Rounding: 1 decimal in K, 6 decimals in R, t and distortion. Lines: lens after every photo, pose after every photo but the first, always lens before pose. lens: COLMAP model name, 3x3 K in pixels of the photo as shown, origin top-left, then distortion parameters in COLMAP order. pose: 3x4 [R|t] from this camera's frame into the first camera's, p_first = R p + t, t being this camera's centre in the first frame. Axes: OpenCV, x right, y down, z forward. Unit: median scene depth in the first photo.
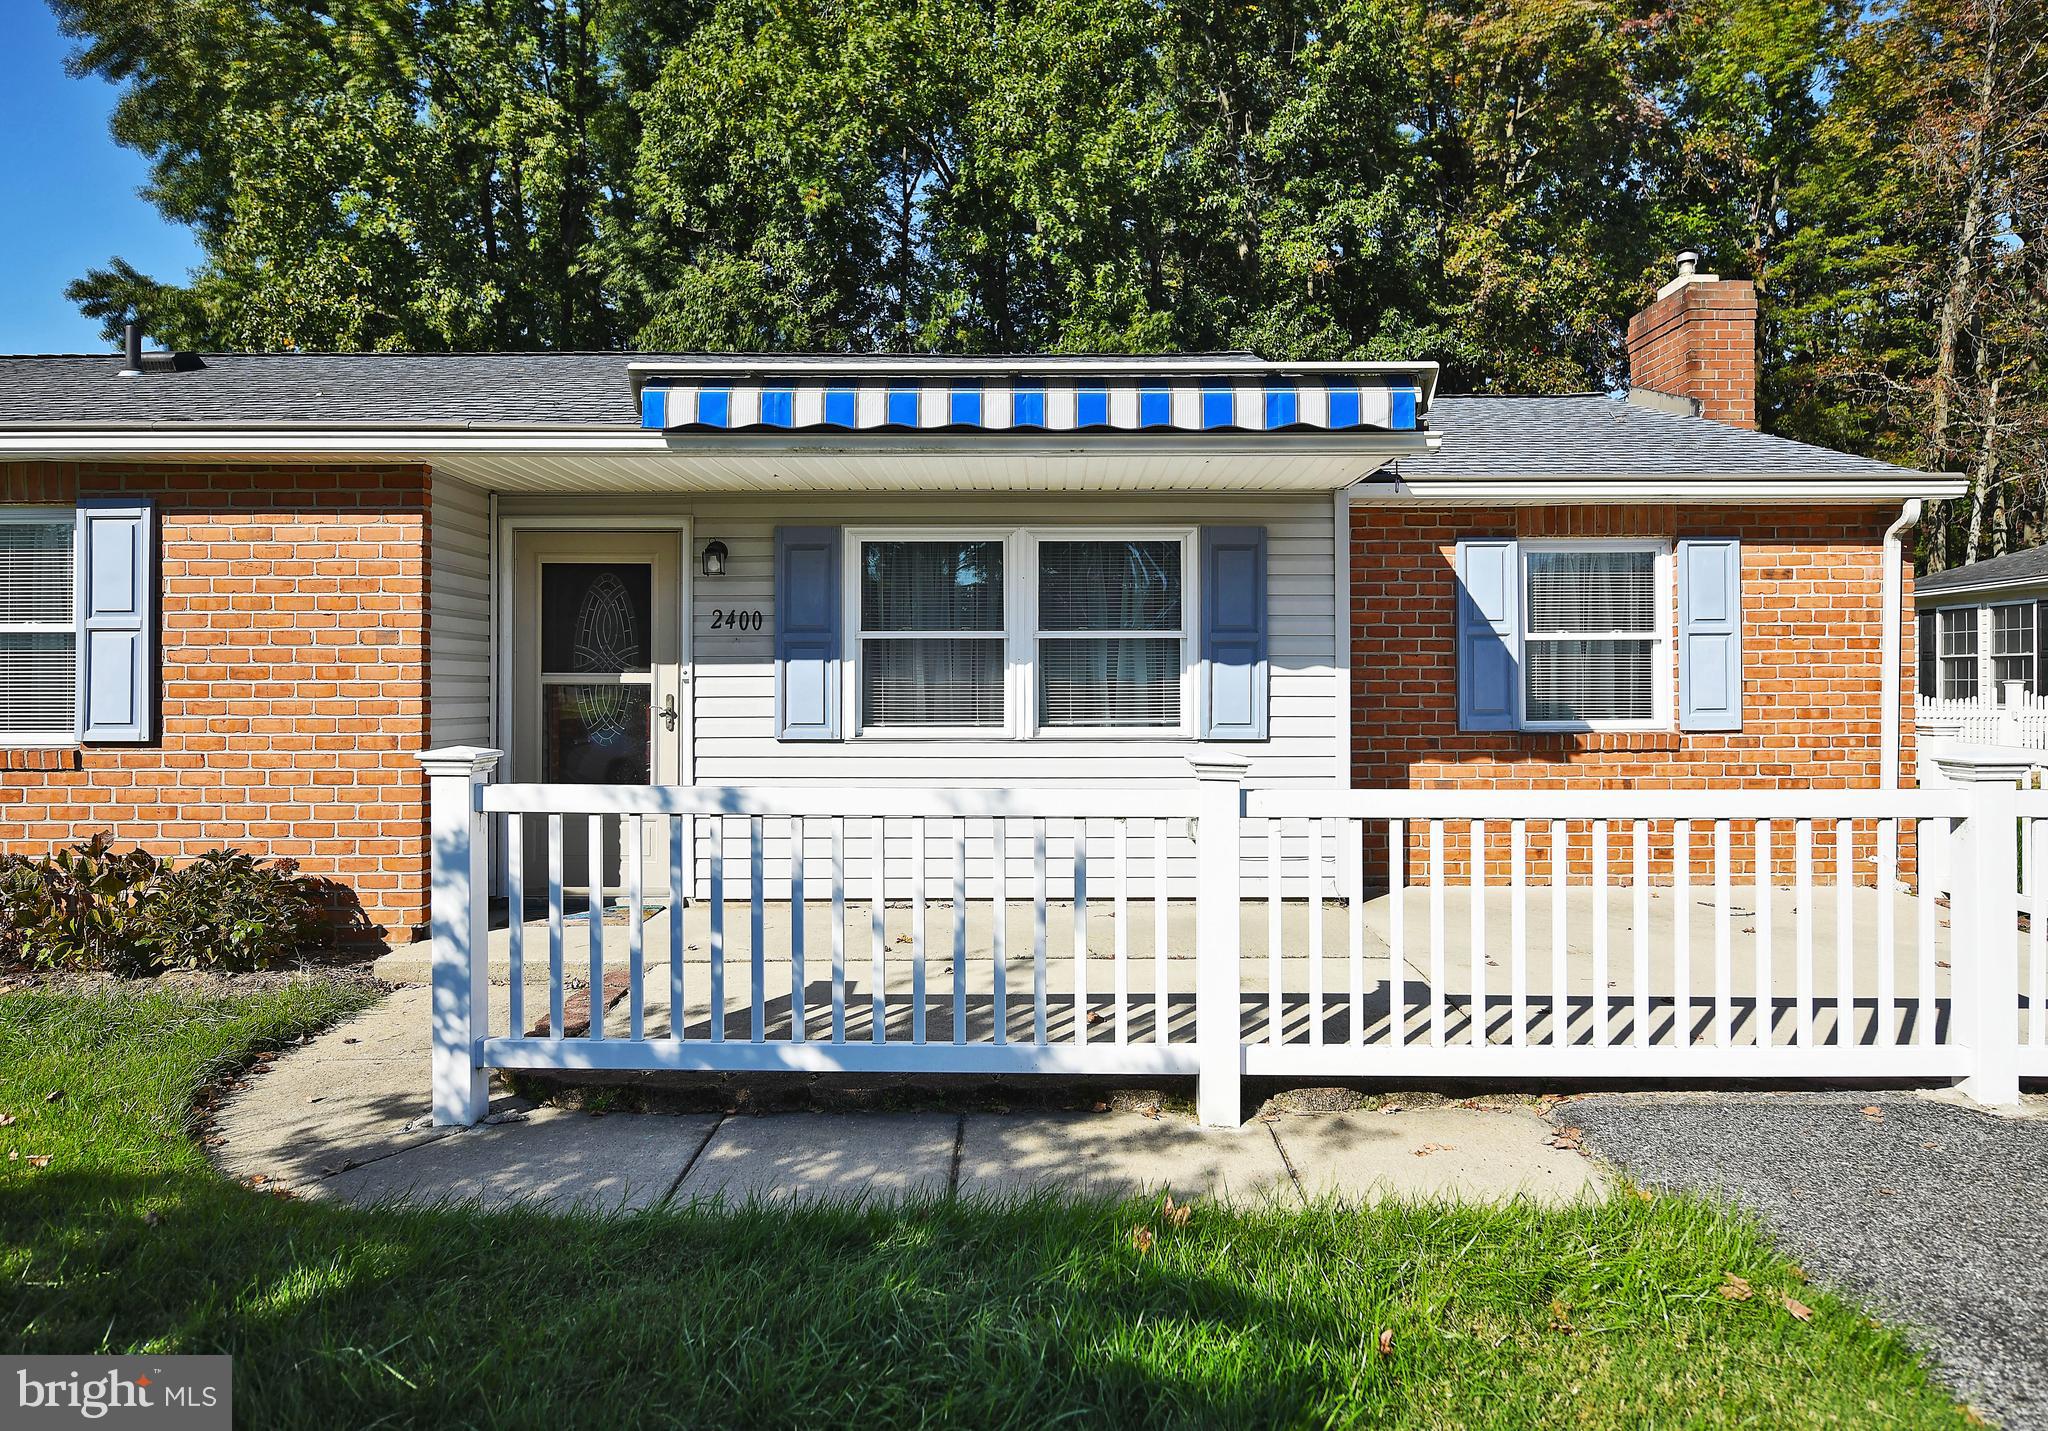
lens RADIAL K [[1226.2, 0, 1028.8], [0, 1226.2, 668.9], [0, 0, 1]] dist [-0.004026, 0.011553]
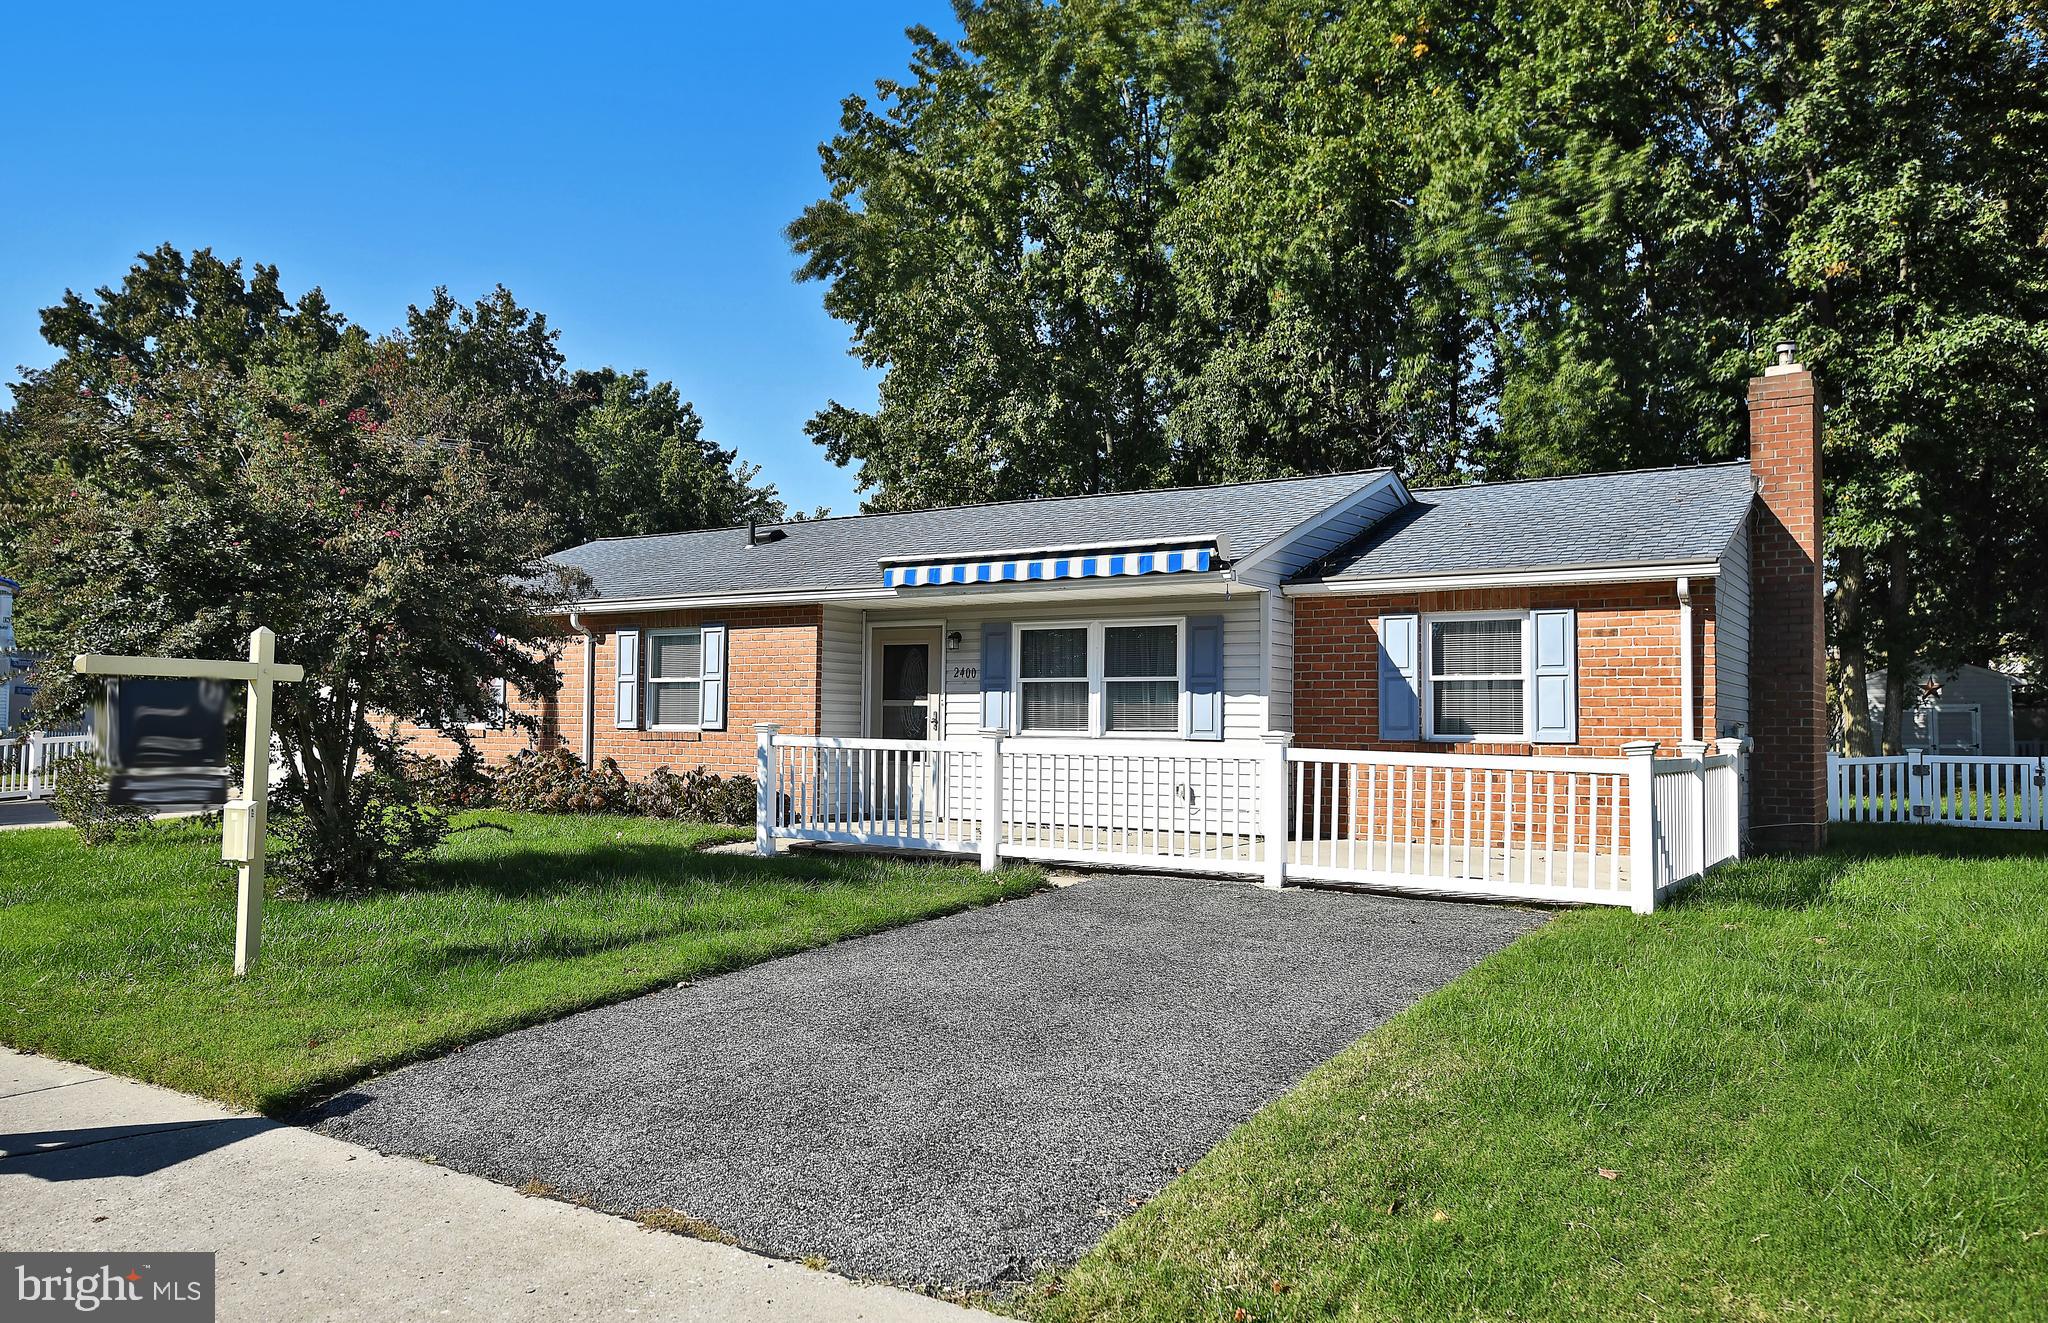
lens RADIAL K [[1483.5, 0, 1024.0], [0, 1483.5, 661.5], [0, 0, 1]] dist [0.046878, 0.000287]
pose [[0.846398, -0.012488, -0.532405, 1.059475], [-0.005516, 0.999466, -0.032212, 0.016591], [0.532523, 0.030200, 0.845877, -0.897498]]
